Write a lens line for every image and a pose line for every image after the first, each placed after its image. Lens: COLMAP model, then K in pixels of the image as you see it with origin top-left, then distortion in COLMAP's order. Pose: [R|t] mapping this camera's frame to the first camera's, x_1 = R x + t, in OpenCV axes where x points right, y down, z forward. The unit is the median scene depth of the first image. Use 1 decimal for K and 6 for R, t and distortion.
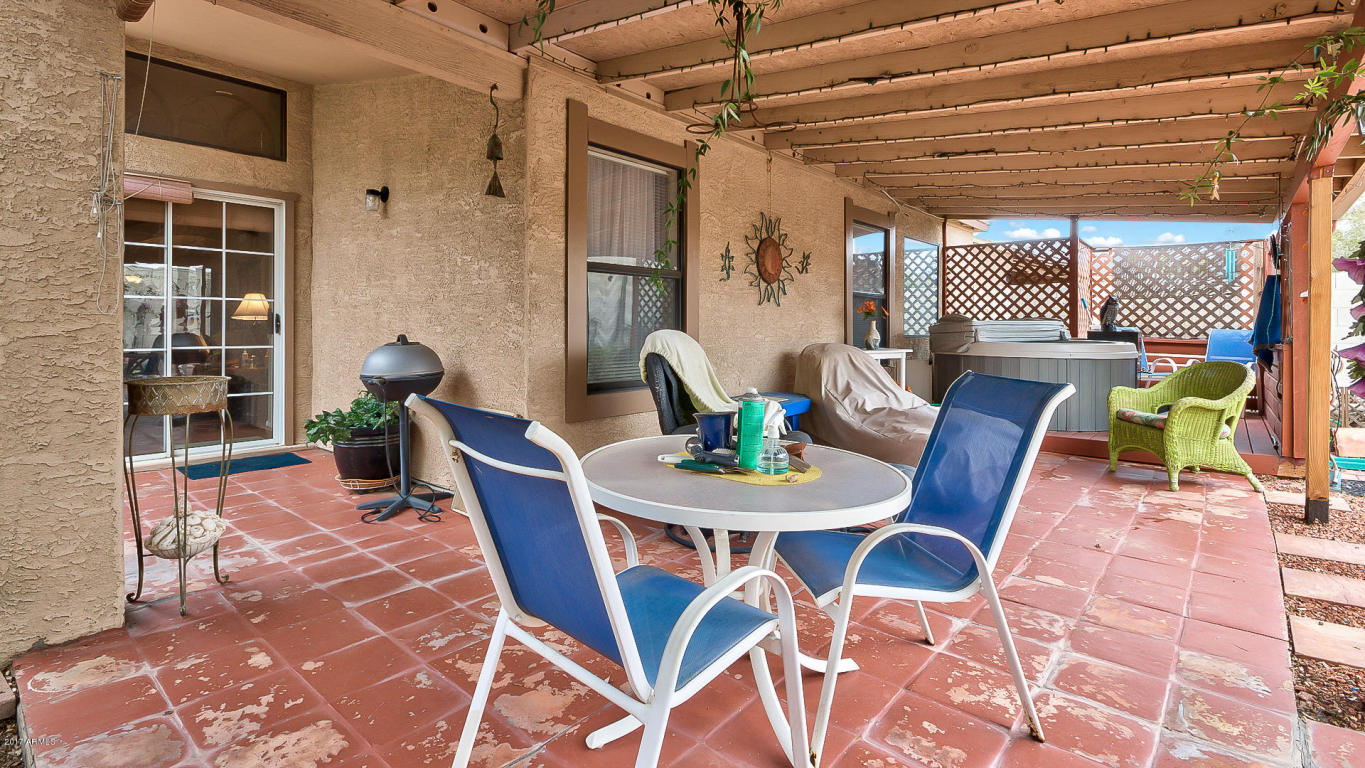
lens RADIAL K [[639.7, 0, 681.3], [0, 639.7, 331.6], [0, 0, 1]] dist [0.006115, -0.000431]
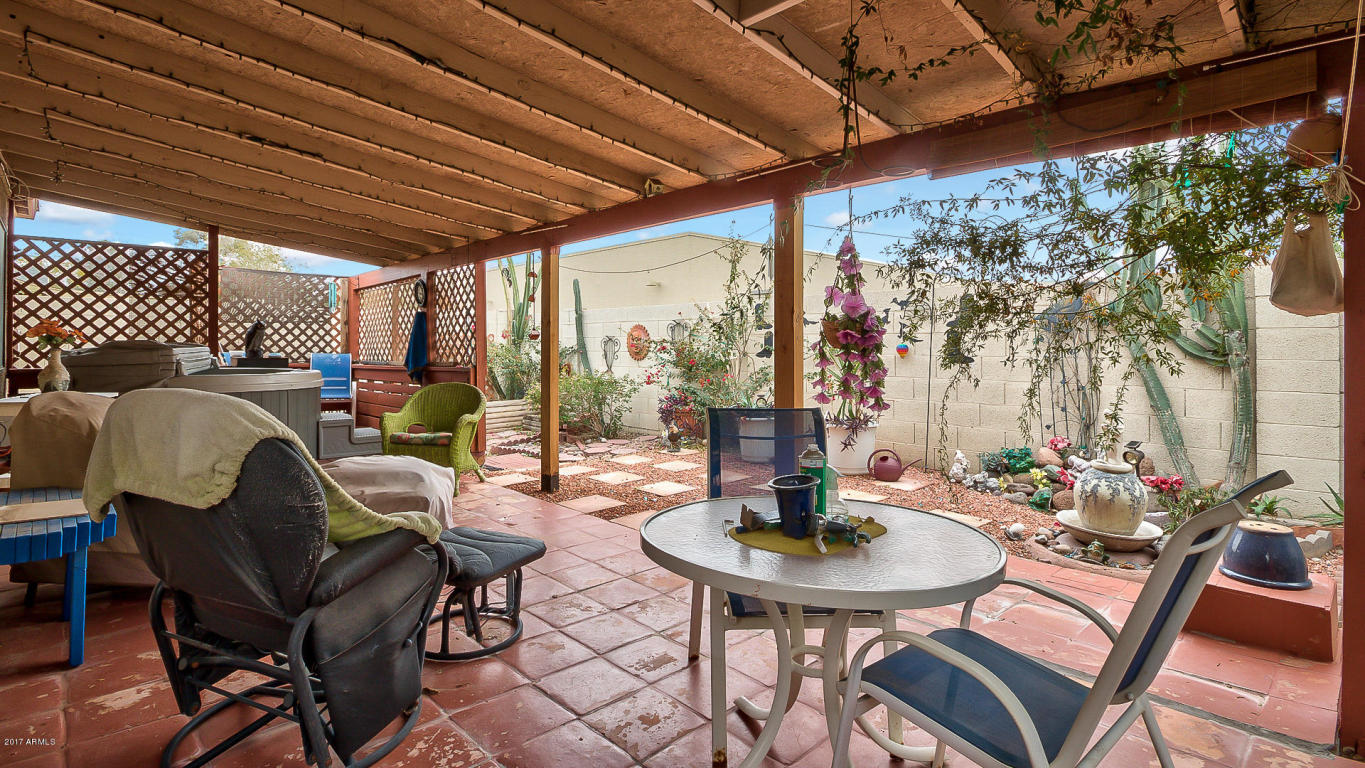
lens RADIAL K [[639.7, 0, 683.6], [0, 639.7, 331.0], [0, 0, 1]] dist [0.006115, -0.000431]
pose [[0.094166, 0.019964, 0.995356, -0.200351], [0.006814, 0.999763, -0.020697, -0.014586], [-0.995533, 0.008732, 0.094007, 0.261877]]
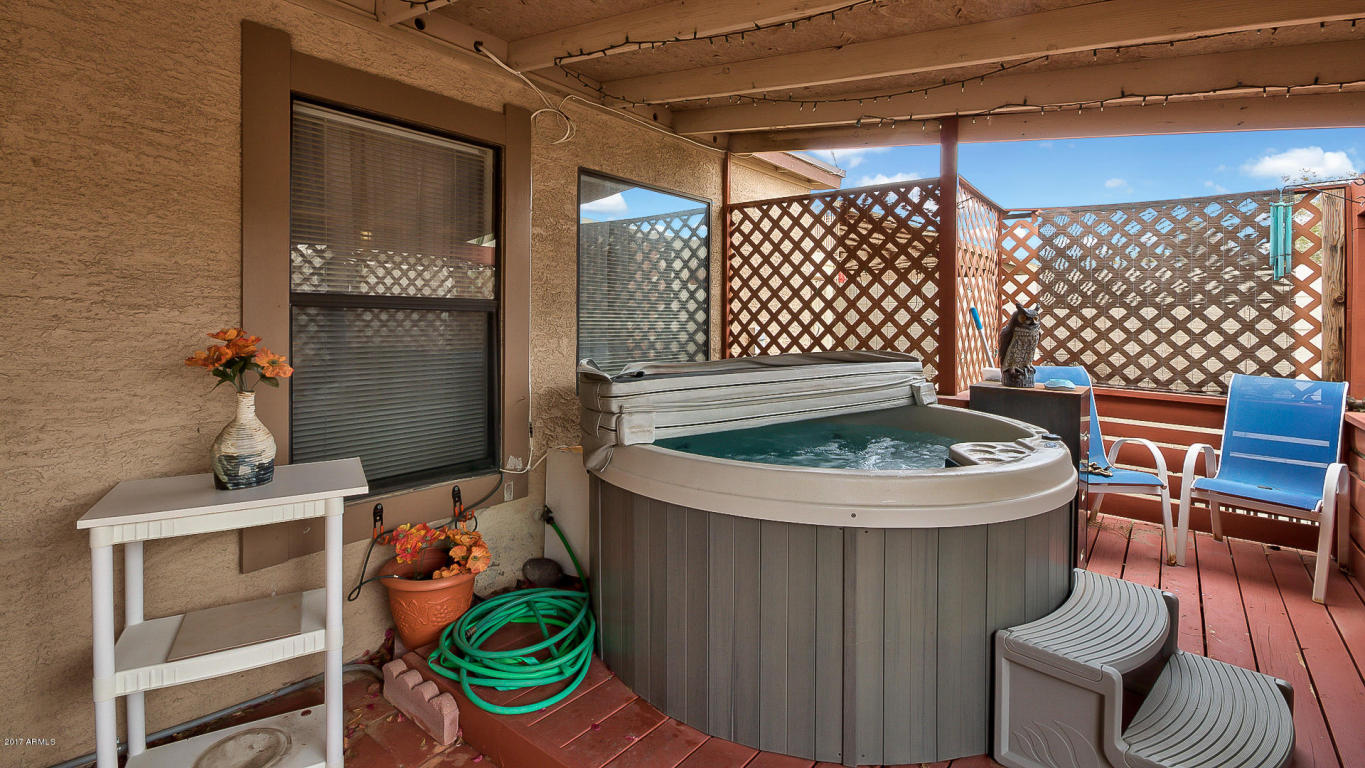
lens RADIAL K [[639.7, 0, 675.2], [0, 639.7, 322.1], [0, 0, 1]] dist [0.006115, -0.000431]
pose [[0.999006, 0.003551, 0.044428, 0.383282], [-0.003419, 0.999990, -0.003039, -0.039560], [-0.044439, 0.002884, 0.999008, 0.532524]]
